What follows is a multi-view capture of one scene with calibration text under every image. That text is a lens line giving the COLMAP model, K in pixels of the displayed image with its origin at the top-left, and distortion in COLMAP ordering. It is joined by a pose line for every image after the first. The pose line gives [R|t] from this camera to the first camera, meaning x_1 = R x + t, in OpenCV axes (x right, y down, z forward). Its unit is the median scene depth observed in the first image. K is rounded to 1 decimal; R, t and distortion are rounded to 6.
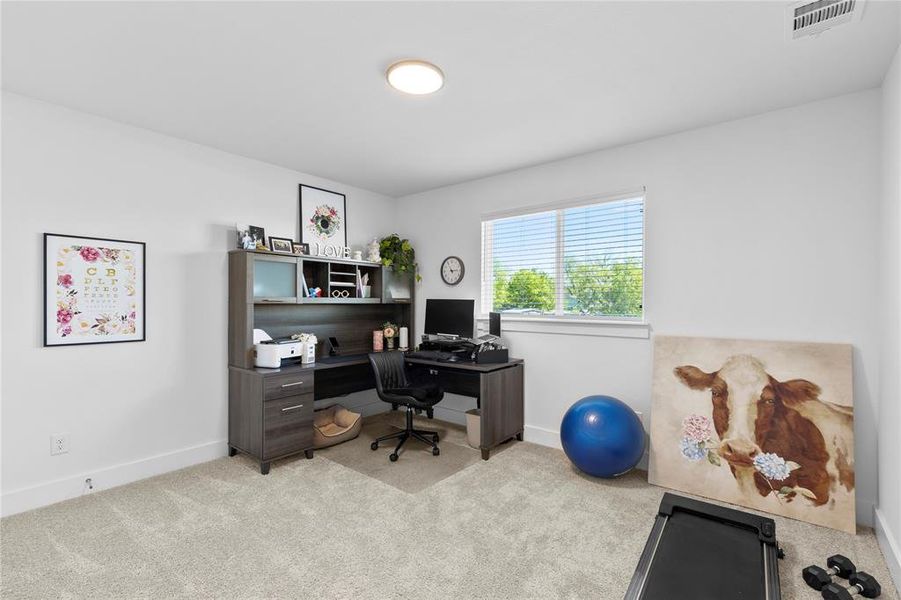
lens RADIAL K [[414.2, 0, 454.7], [0, 414.2, 301.5], [0, 0, 1]] dist [0.003450, 0.000146]
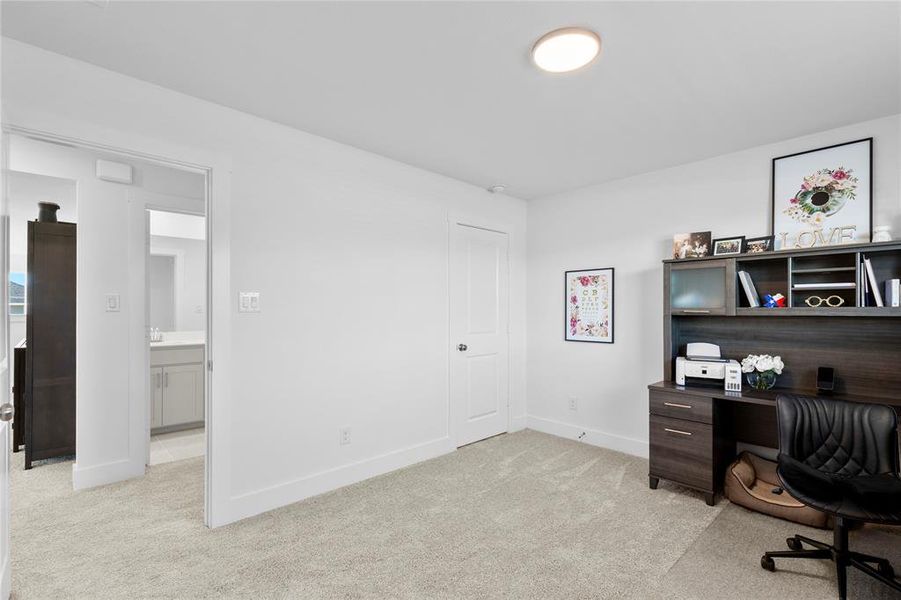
lens RADIAL K [[414.2, 0, 454.7], [0, 414.2, 301.5], [0, 0, 1]] dist [0.003450, 0.000146]
pose [[-0.140745, -0.025686, -0.989713, 0.608281], [0.002940, 0.999648, -0.026362, -0.003070], [0.990042, -0.006620, -0.140620, 0.693014]]
